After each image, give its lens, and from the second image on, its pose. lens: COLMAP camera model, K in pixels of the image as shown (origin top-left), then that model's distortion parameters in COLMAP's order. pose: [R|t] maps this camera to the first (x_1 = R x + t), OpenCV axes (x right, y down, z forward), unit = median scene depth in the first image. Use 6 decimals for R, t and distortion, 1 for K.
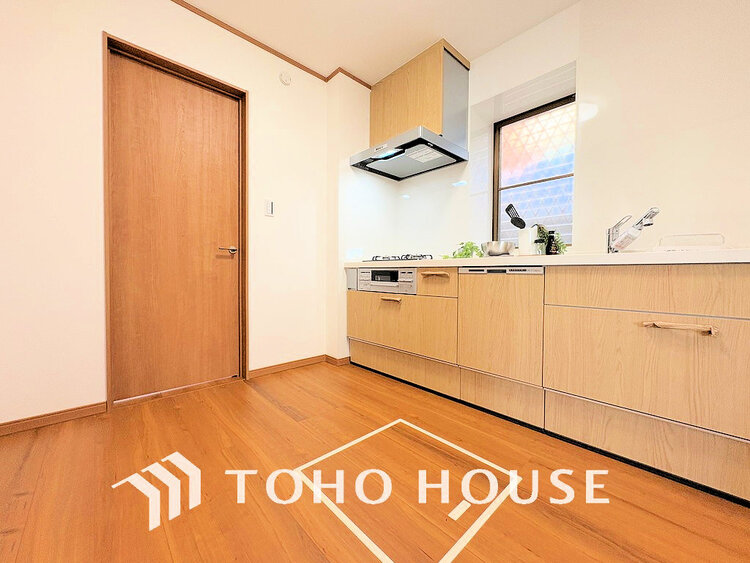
lens RADIAL K [[298.7, 0, 375.0], [0, 298.7, 281.5], [0, 0, 1]] dist [-0.000386, -0.000234]
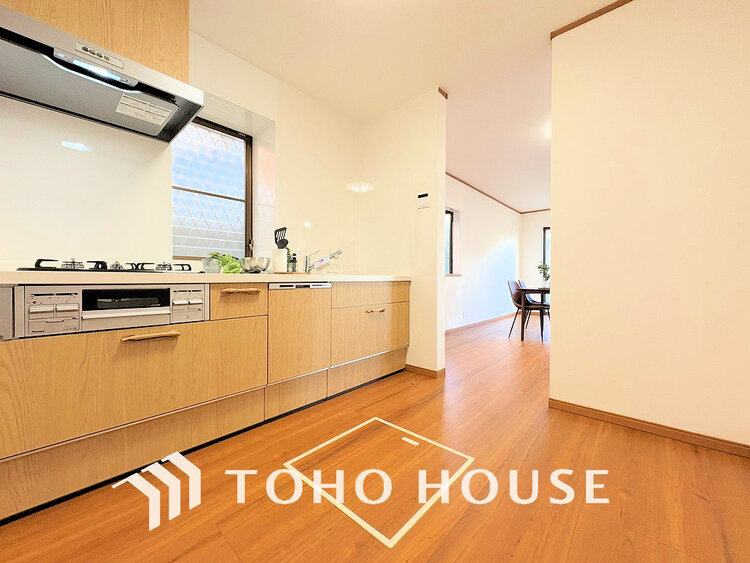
lens RADIAL K [[298.7, 0, 375.0], [0, 298.7, 281.5], [0, 0, 1]] dist [-0.000386, -0.000234]
pose [[-0.082635, -0.022276, 0.996331, -0.690500], [0.022389, 0.999456, 0.024203, -0.066471], [-0.996328, 0.024307, -0.082092, 0.715703]]
